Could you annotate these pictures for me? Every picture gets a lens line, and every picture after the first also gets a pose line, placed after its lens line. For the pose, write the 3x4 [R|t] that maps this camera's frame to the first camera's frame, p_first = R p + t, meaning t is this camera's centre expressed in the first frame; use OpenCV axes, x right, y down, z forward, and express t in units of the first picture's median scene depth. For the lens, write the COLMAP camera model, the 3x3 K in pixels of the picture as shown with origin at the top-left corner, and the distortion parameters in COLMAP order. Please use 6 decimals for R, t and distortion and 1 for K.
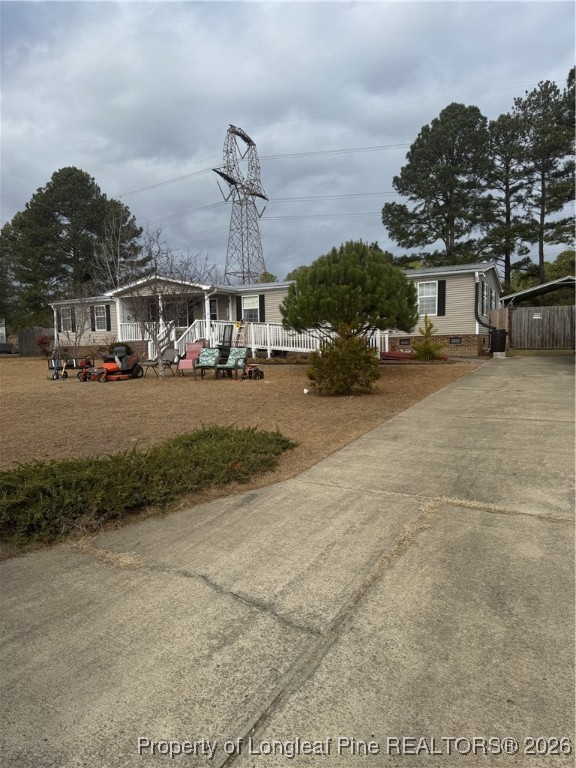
lens RADIAL K [[540.9, 0, 287.4], [0, 540.9, 384.3], [0, 0, 1]] dist [0.091267, 0.001318]
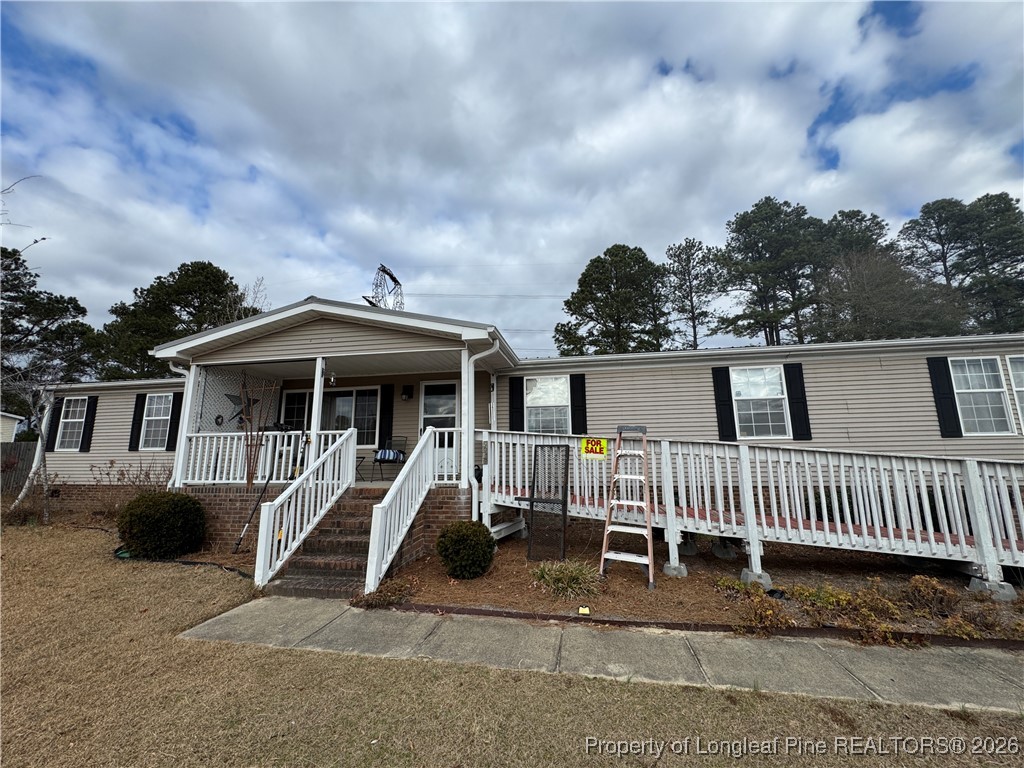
lens RADIAL K [[407.2, 0, 512.9], [0, 407.2, 383.8], [0, 0, 1]] dist [0.001704, -0.000129]
pose [[0.961875, 0.061327, 0.266525, -0.098162], [0.006753, 0.968911, -0.247317, -0.042297], [-0.273406, 0.239688, 0.931557, 0.386414]]
